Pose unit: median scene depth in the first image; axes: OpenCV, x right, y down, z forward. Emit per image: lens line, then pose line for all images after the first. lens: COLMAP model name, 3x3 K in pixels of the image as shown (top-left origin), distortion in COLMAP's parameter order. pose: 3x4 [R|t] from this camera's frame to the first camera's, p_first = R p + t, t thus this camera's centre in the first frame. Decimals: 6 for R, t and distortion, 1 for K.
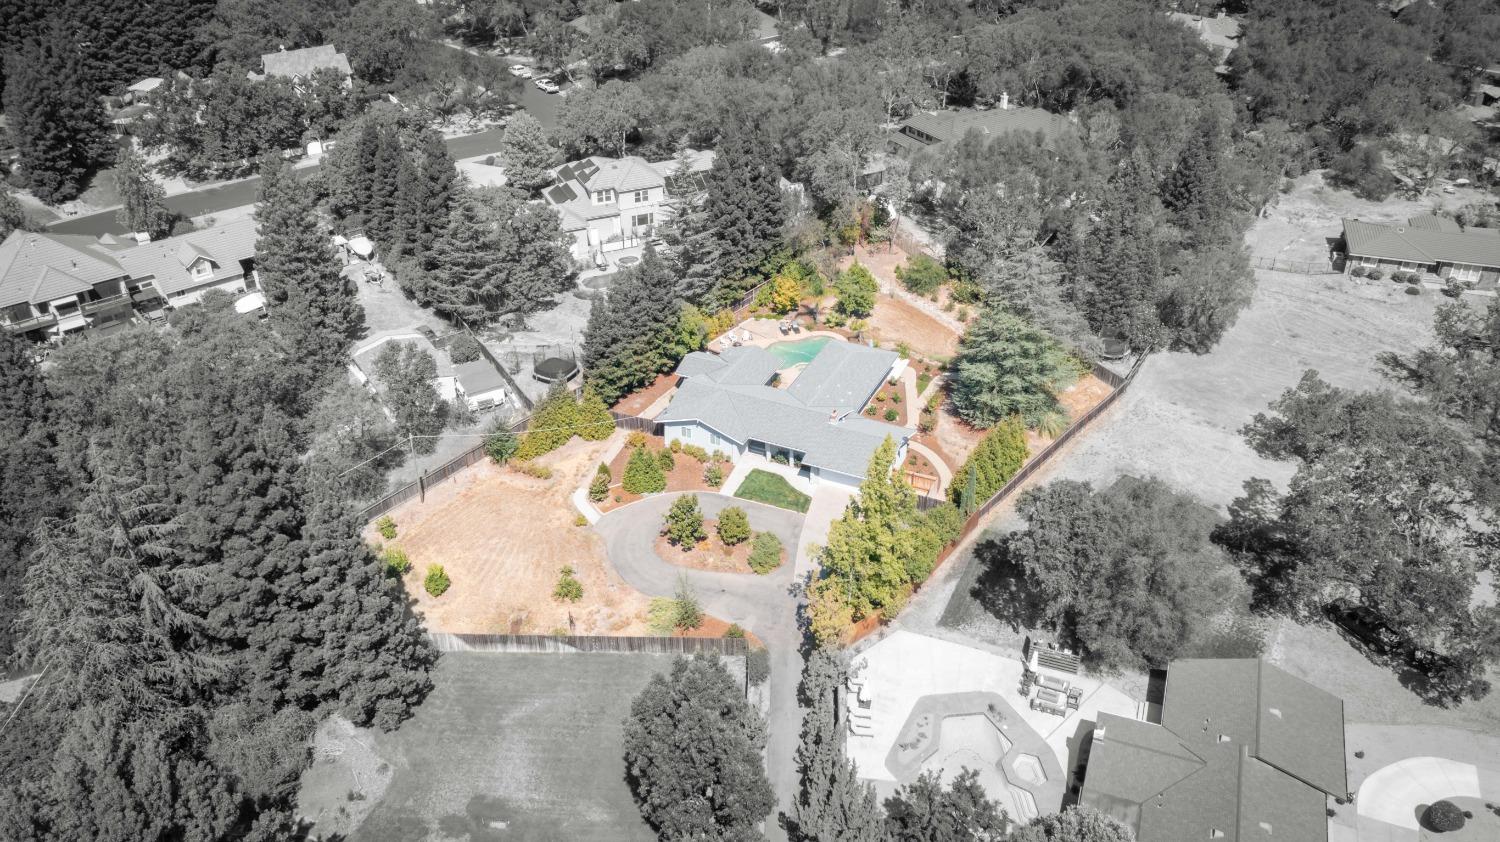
lens RADIAL K [[1186.4, 0, 740.7], [0, 1186.4, 406.2], [0, 0, 1]] dist [-0.011433, 0.017557]
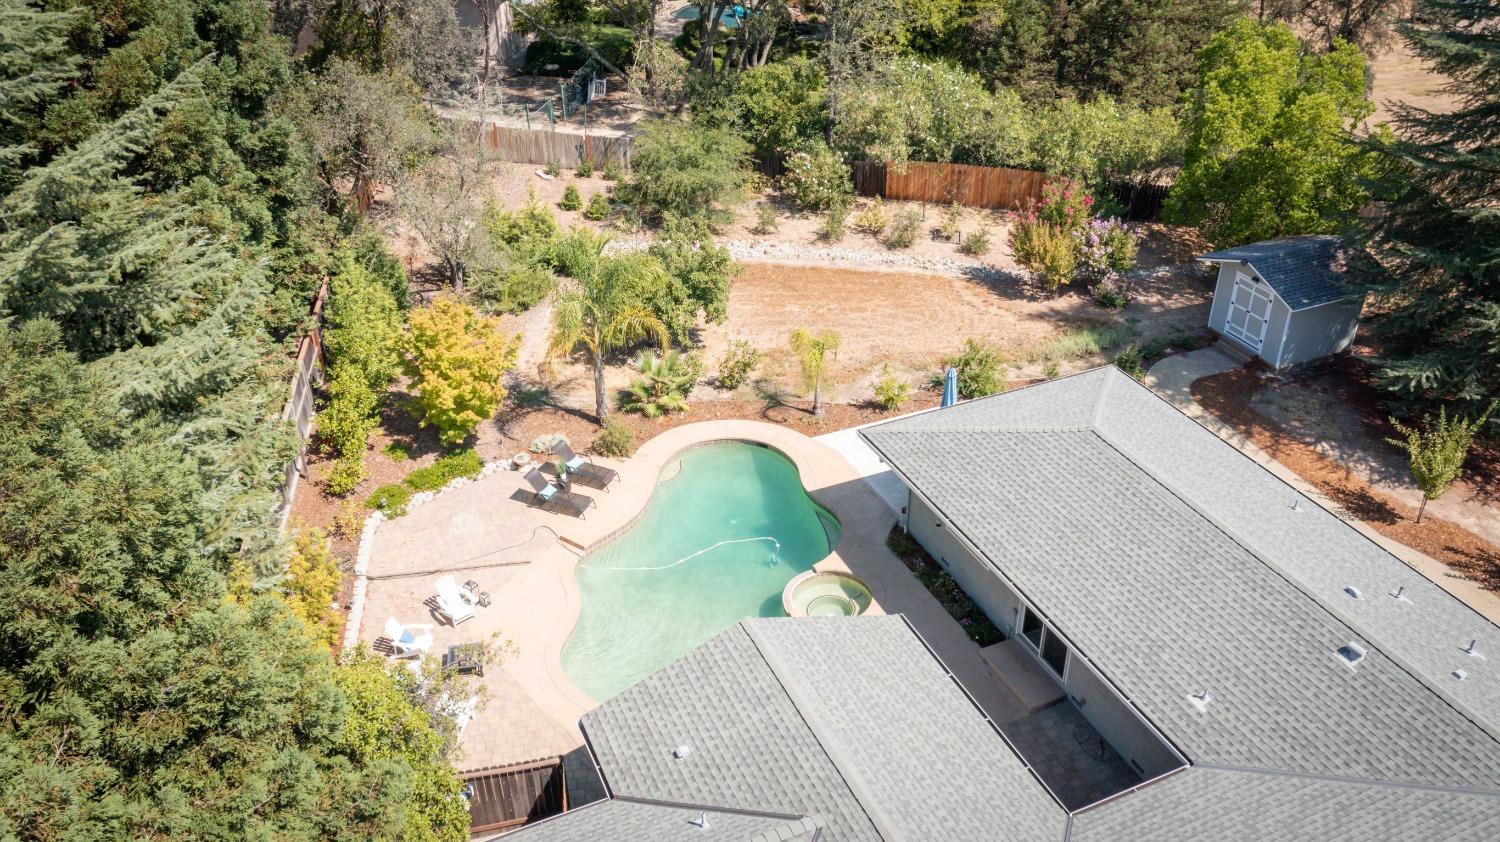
lens RADIAL K [[1186.4, 0, 754.7], [0, 1186.4, 424.0], [0, 0, 1]] dist [-0.011433, 0.017557]
pose [[0.647255, -0.399554, 0.649167, -0.091106], [0.402088, 0.902463, 0.154551, -0.105611], [-0.647600, 0.160988, 0.744780, 0.864294]]
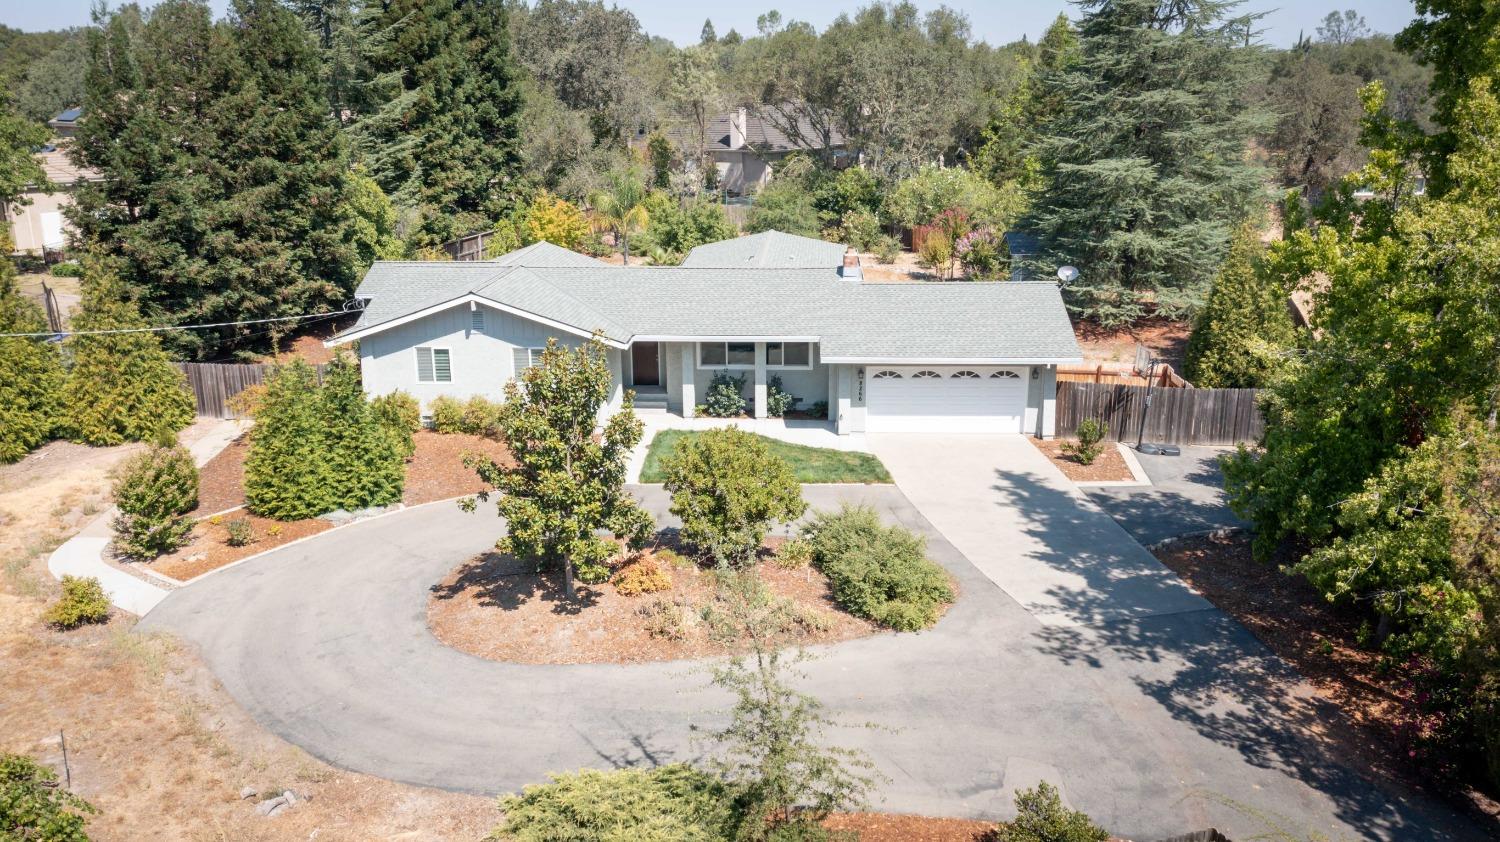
lens RADIAL K [[1186.4, 0, 753.2], [0, 1186.4, 428.6], [0, 0, 1]] dist [-0.011433, 0.017557]
pose [[0.924292, -0.100381, 0.368251, -0.079745], [0.196219, 0.952510, -0.232857, 0.122486], [-0.327388, 0.287486, 0.900094, 0.621711]]
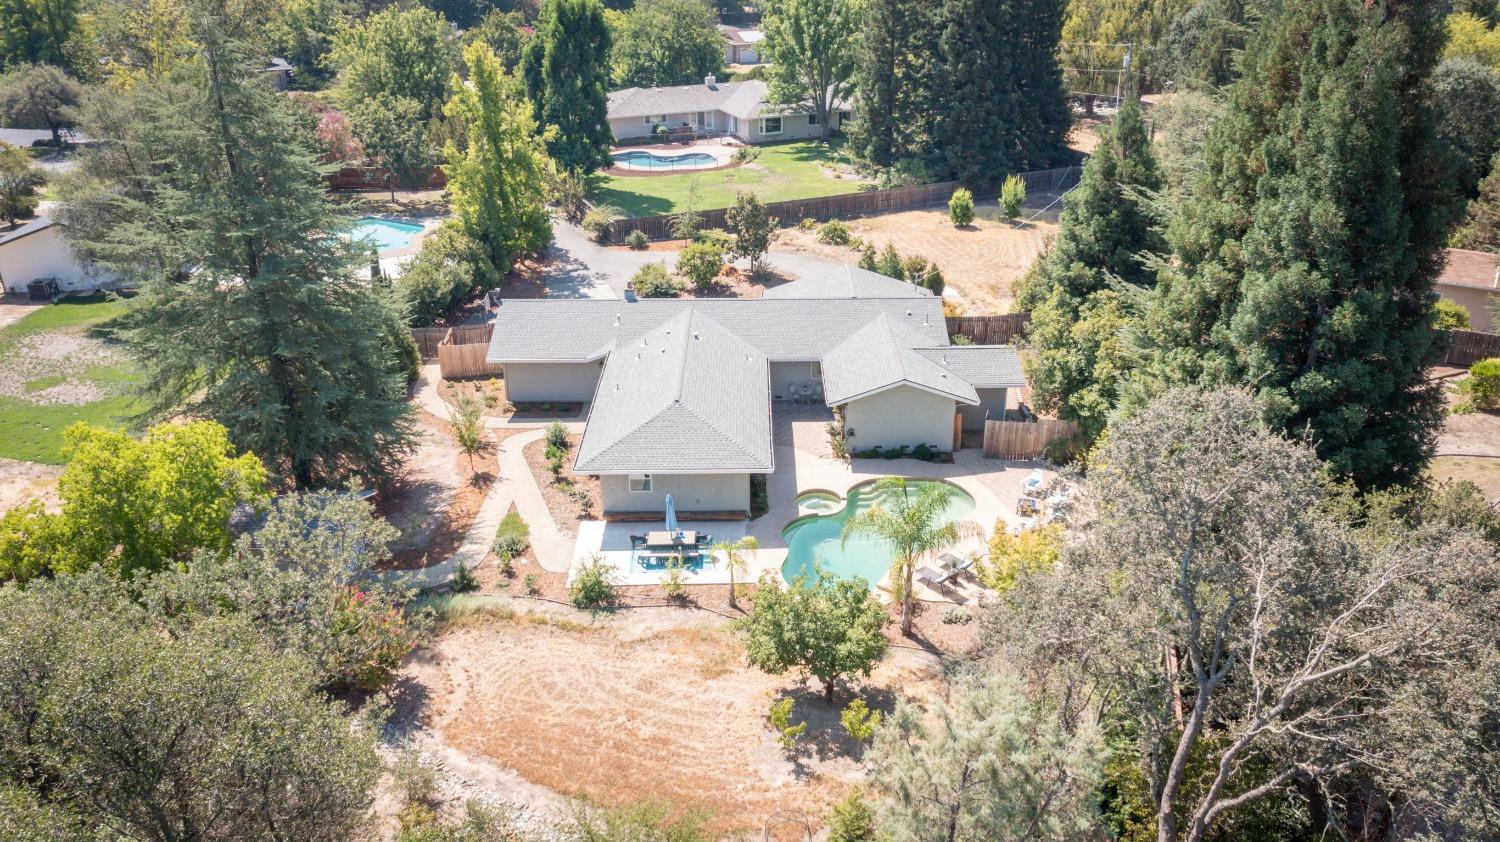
lens RADIAL K [[1186.4, 0, 753.3], [0, 1186.4, 427.3], [0, 0, 1]] dist [-0.011433, 0.017557]
pose [[-0.902256, 0.195969, -0.384097, 0.225678], [-0.209931, 0.578433, 0.788254, -0.362709], [0.376648, 0.791841, -0.480754, 1.198499]]
